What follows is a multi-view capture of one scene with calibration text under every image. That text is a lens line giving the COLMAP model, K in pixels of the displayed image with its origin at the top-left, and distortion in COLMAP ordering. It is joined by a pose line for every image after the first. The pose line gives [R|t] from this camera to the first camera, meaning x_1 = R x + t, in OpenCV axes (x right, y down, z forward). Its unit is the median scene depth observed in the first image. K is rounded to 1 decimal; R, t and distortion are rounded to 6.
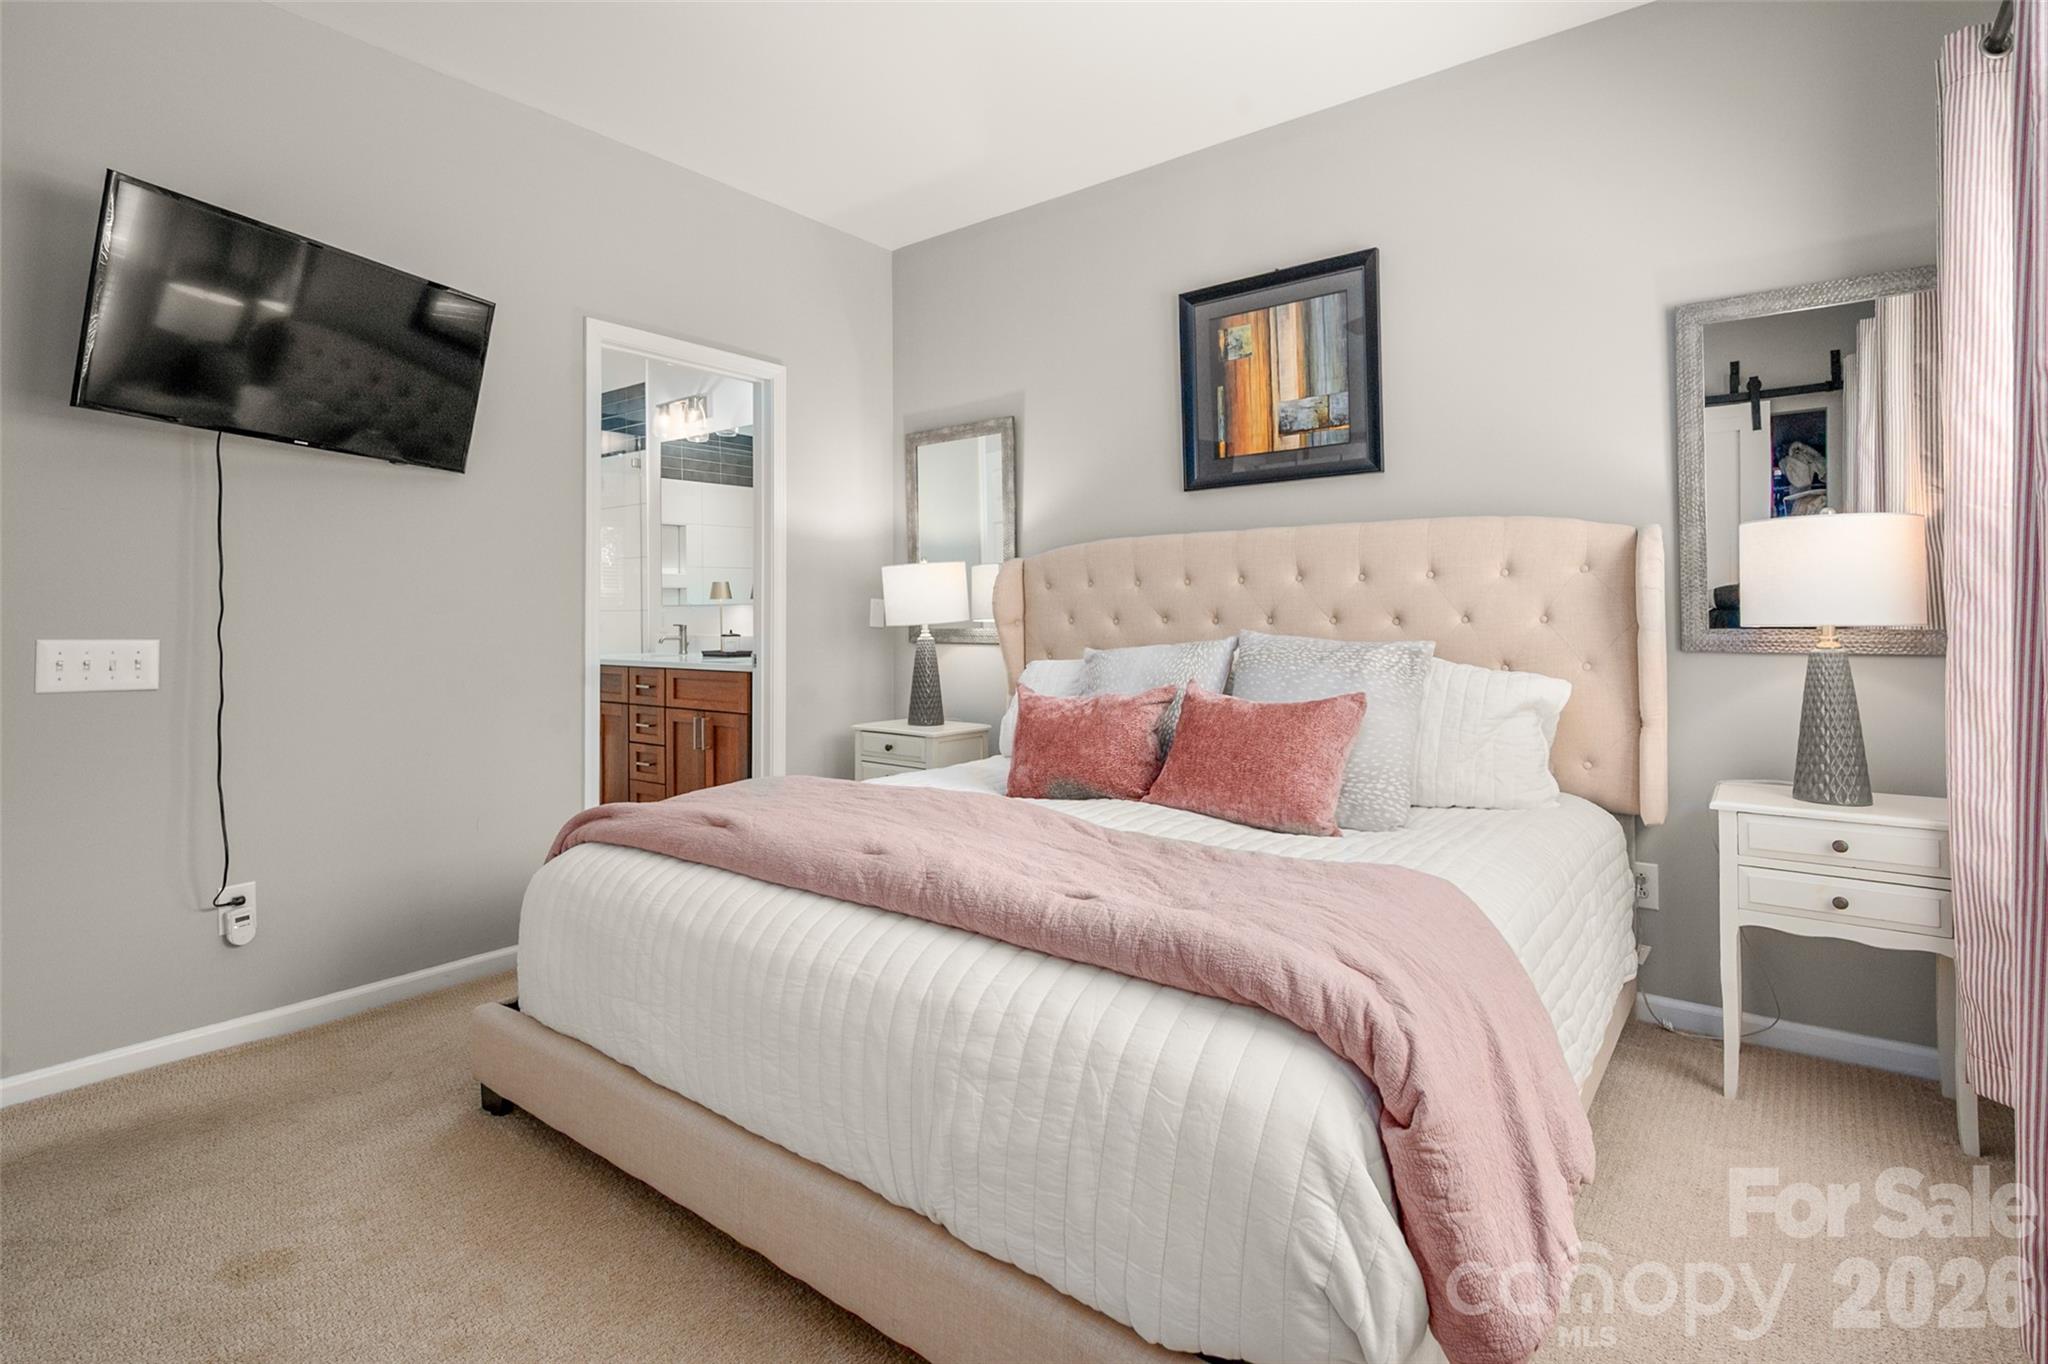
lens RADIAL K [[1004.8, 0, 1050.6], [0, 1004.8, 621.5], [0, 0, 1]] dist [-0.000921, -0.000549]
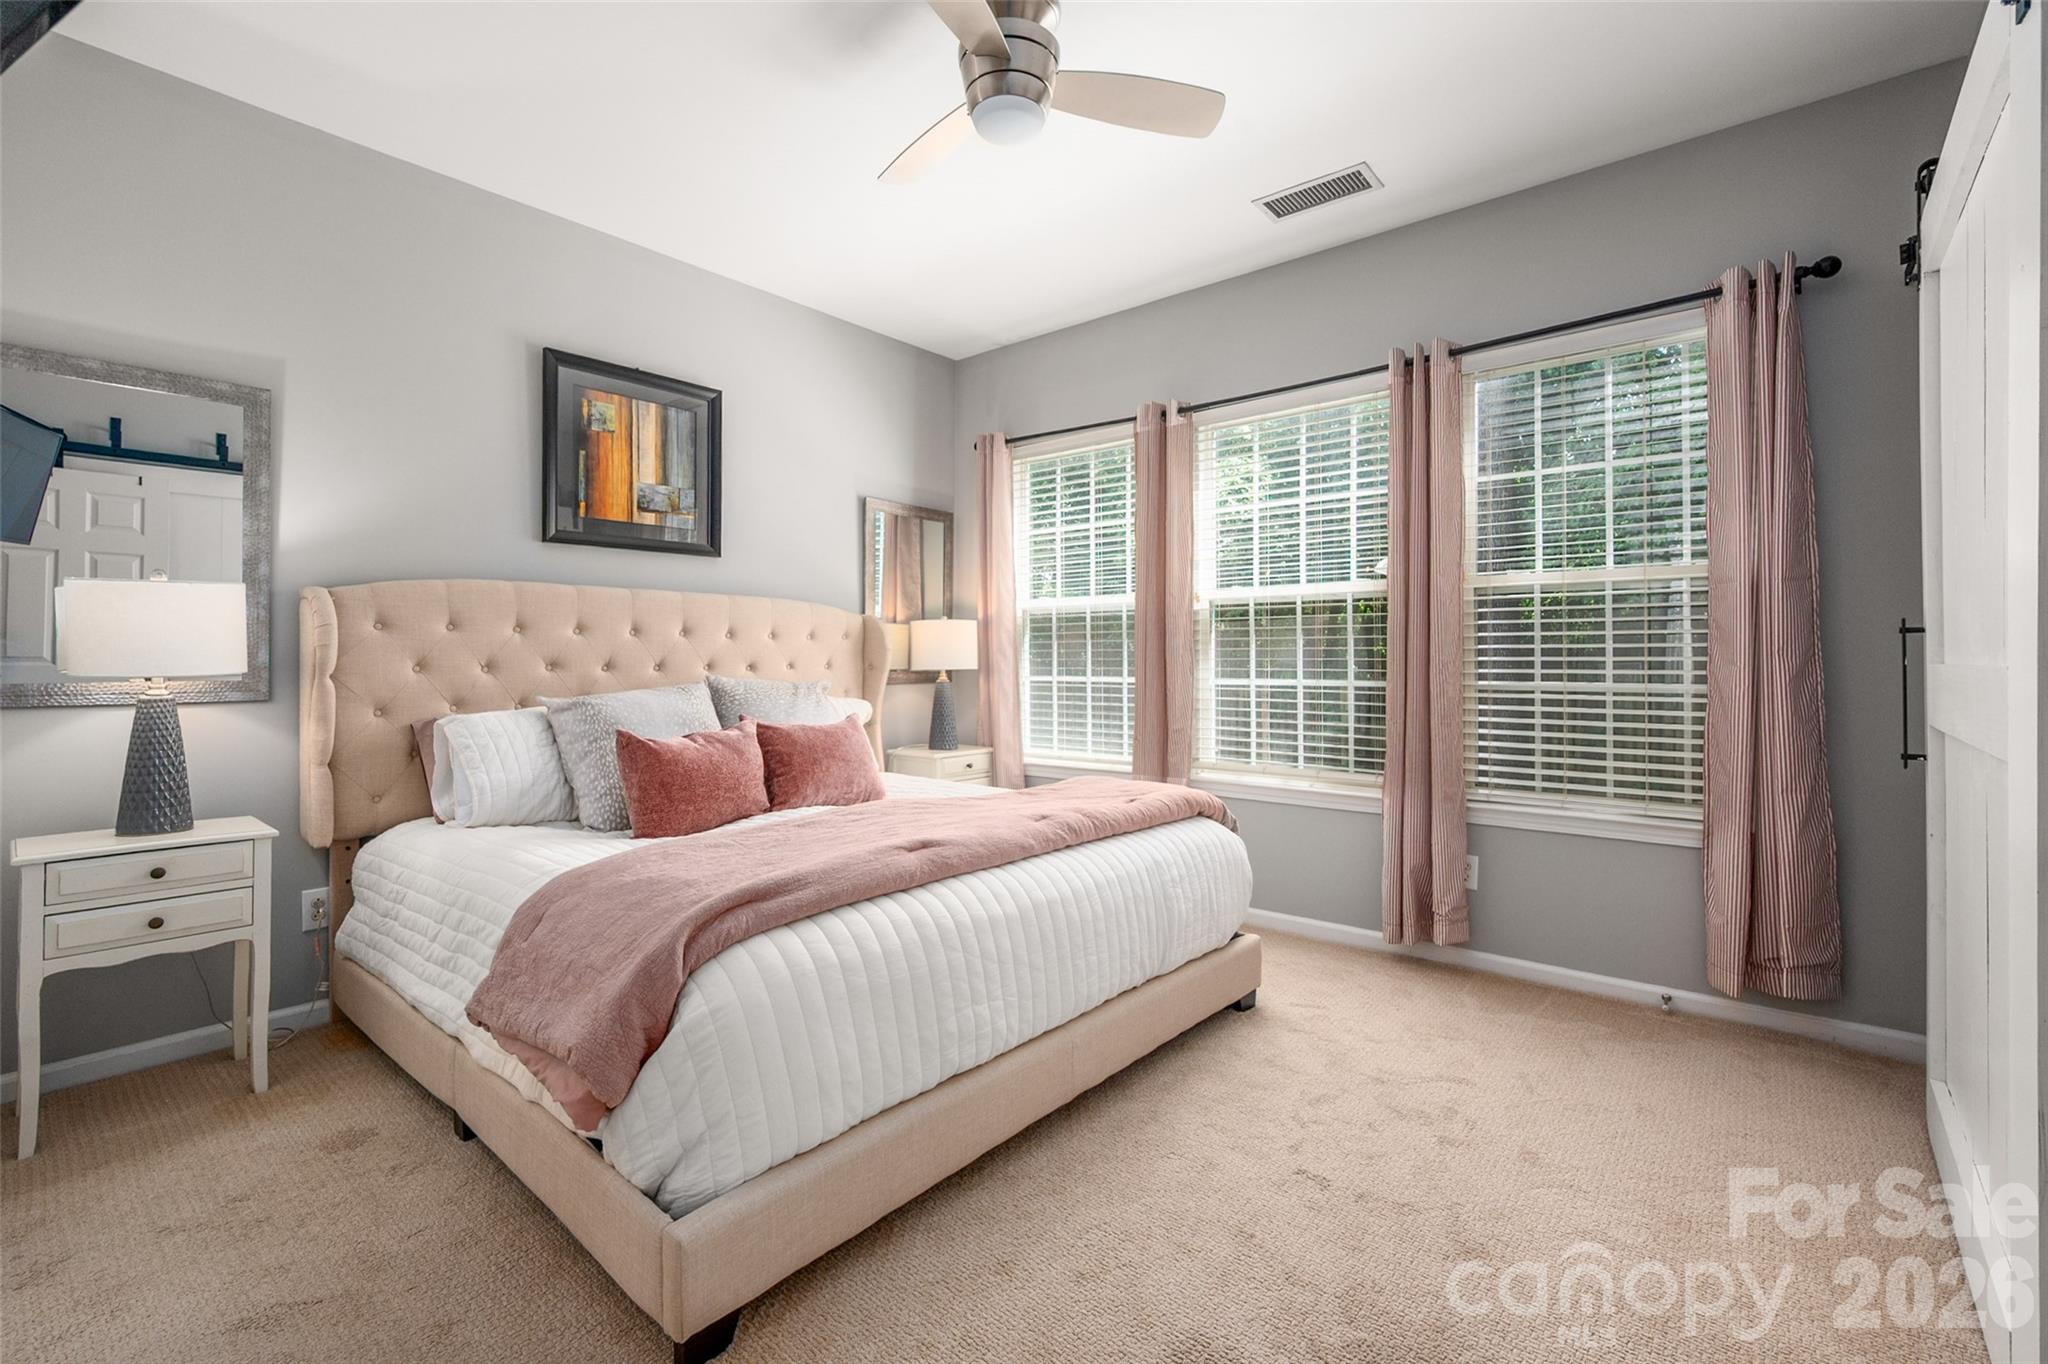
lens RADIAL K [[888.2, 0, 1019.0], [0, 888.2, 676.3], [0, 0, 1]] dist [-0.000355, 0.000166]
pose [[0.047992, -0.010306, 0.998795, -0.785692], [0.003658, 0.999942, 0.010142, -0.000080], [-0.998841, 0.003167, 0.048027, 0.502820]]
